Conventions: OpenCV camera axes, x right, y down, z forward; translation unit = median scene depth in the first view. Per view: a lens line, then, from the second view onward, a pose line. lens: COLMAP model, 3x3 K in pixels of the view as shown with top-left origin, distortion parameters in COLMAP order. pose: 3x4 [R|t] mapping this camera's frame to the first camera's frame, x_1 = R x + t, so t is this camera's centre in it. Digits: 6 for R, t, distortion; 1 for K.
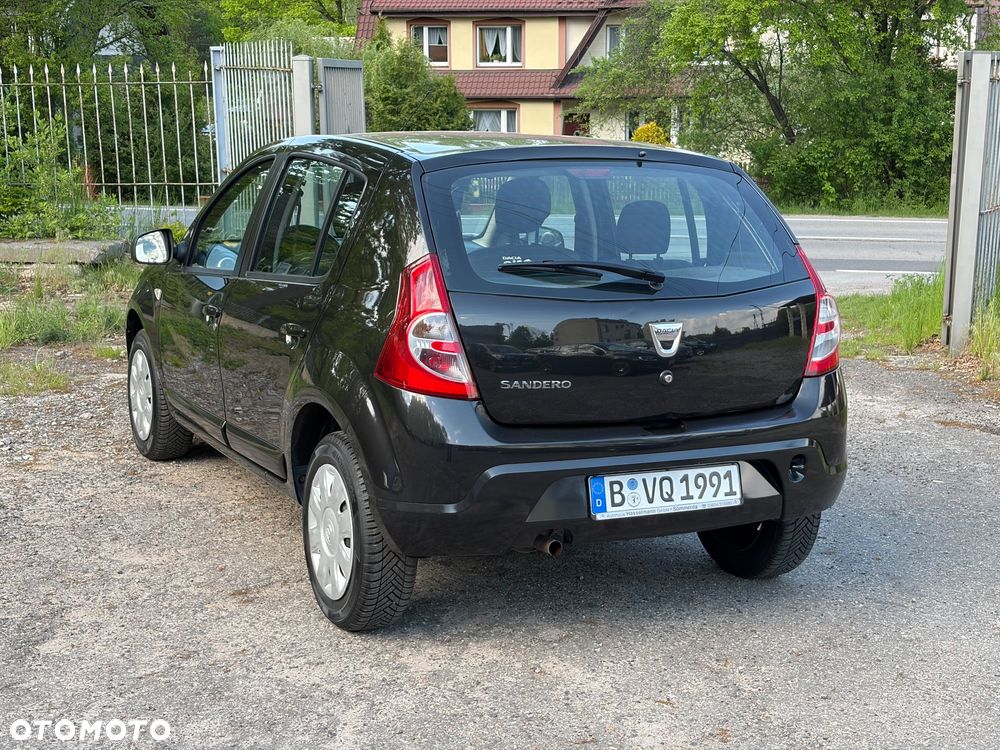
lens RADIAL K [[1495.7, 0, 503.1], [0, 1495.7, 376.9], [0, 0, 1]] dist [0.251095, -0.976503]
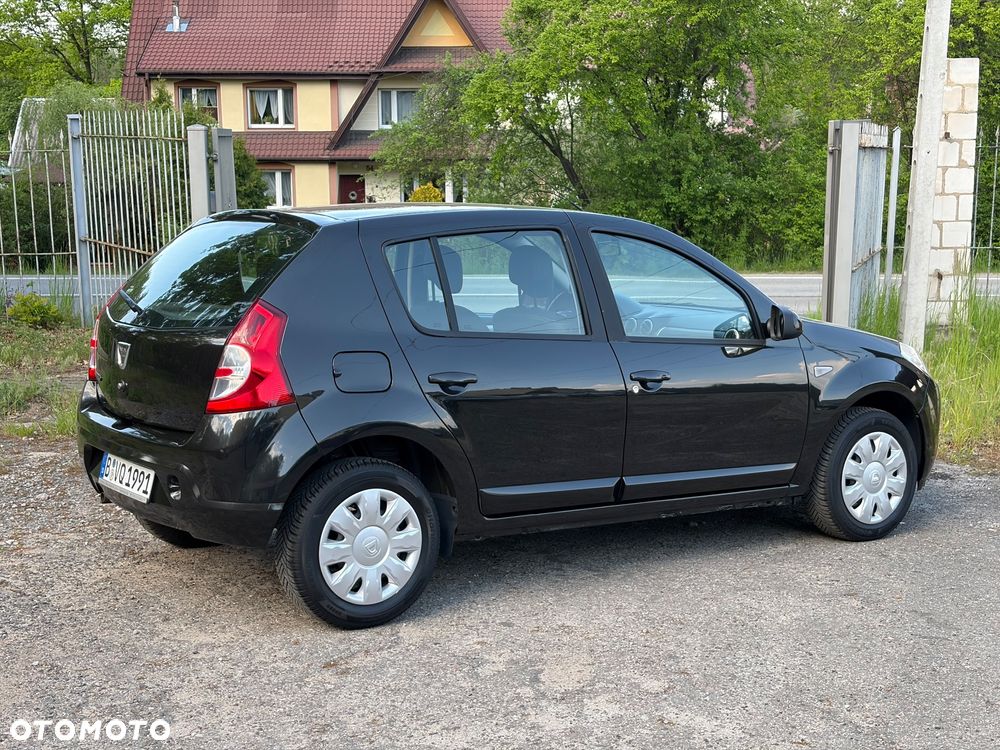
lens RADIAL K [[1495.7, 0, 503.1], [0, 1495.7, 376.9], [0, 0, 1]] dist [0.251095, -0.976503]
pose [[0.985936, -0.030679, 0.164283, -0.040167], [0.036976, 0.998689, -0.035408, -0.001614], [-0.162982, 0.040985, 0.985777, -0.003528]]
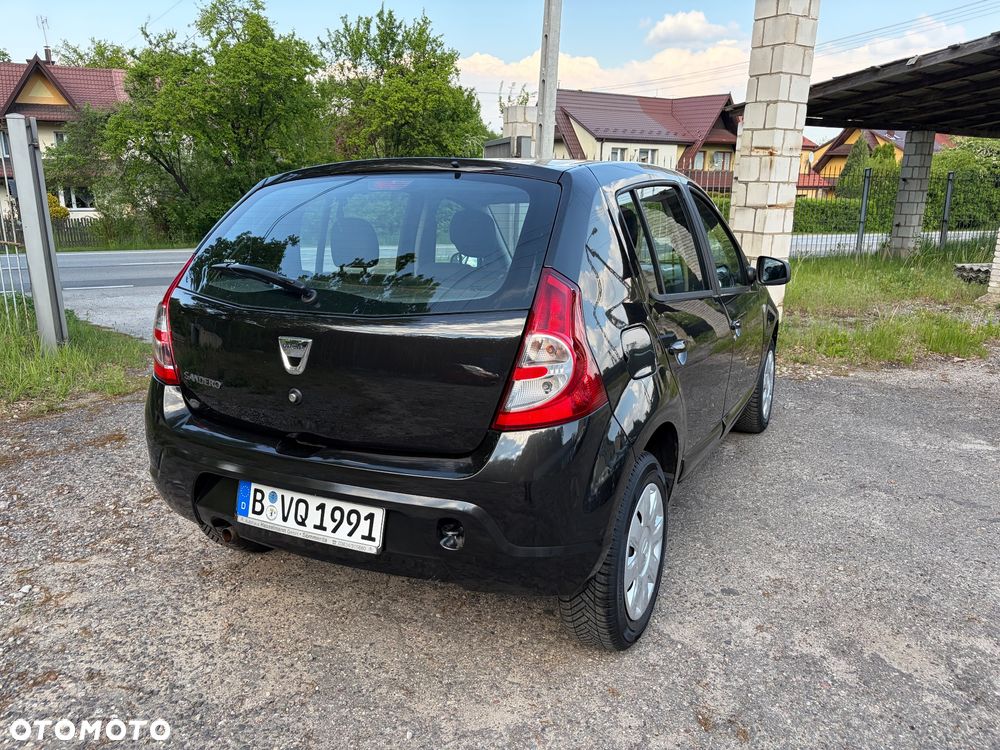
lens RADIAL K [[757.5, 0, 508.9], [0, 757.5, 376.2], [0, 0, 1]] dist [0.043029, -0.049878]
pose [[0.774436, -0.151159, 0.614329, -0.087369], [0.111150, 0.988442, 0.103093, -0.017127], [-0.622812, -0.011556, 0.782286, 0.136498]]
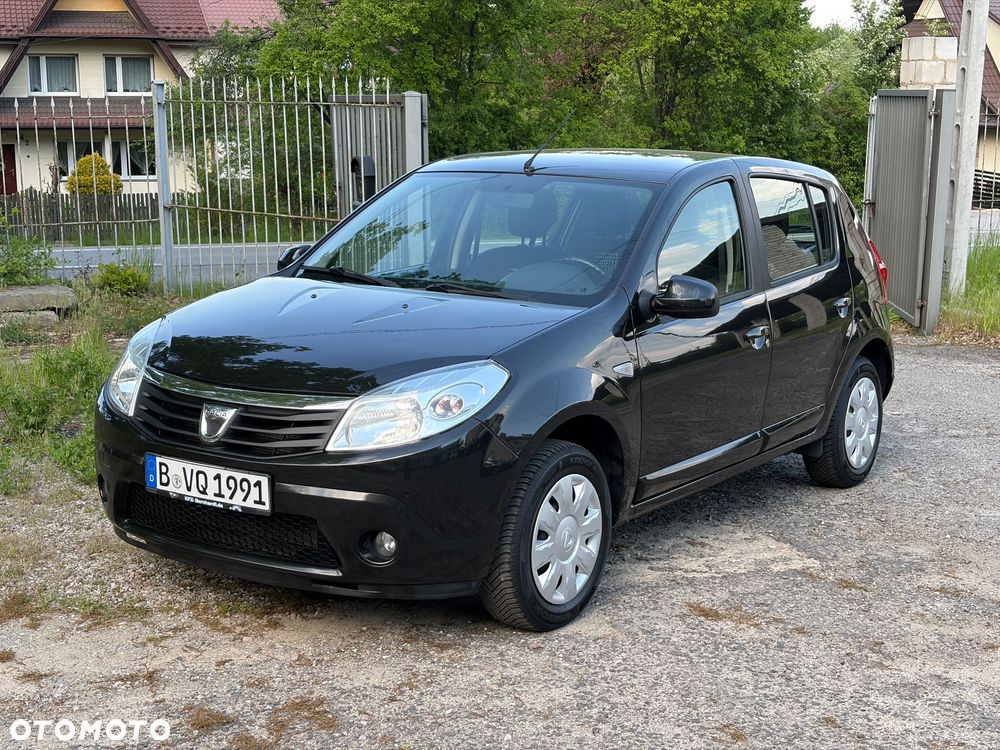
lens RADIAL K [[1495.7, 0, 503.1], [0, 1495.7, 376.9], [0, 0, 1]] dist [0.251095, -0.976503]
pose [[0.888623, -0.081735, 0.451296, -0.219843], [0.090630, 0.995883, 0.001912, -0.004909], [-0.449594, 0.039202, 0.892372, 0.019721]]
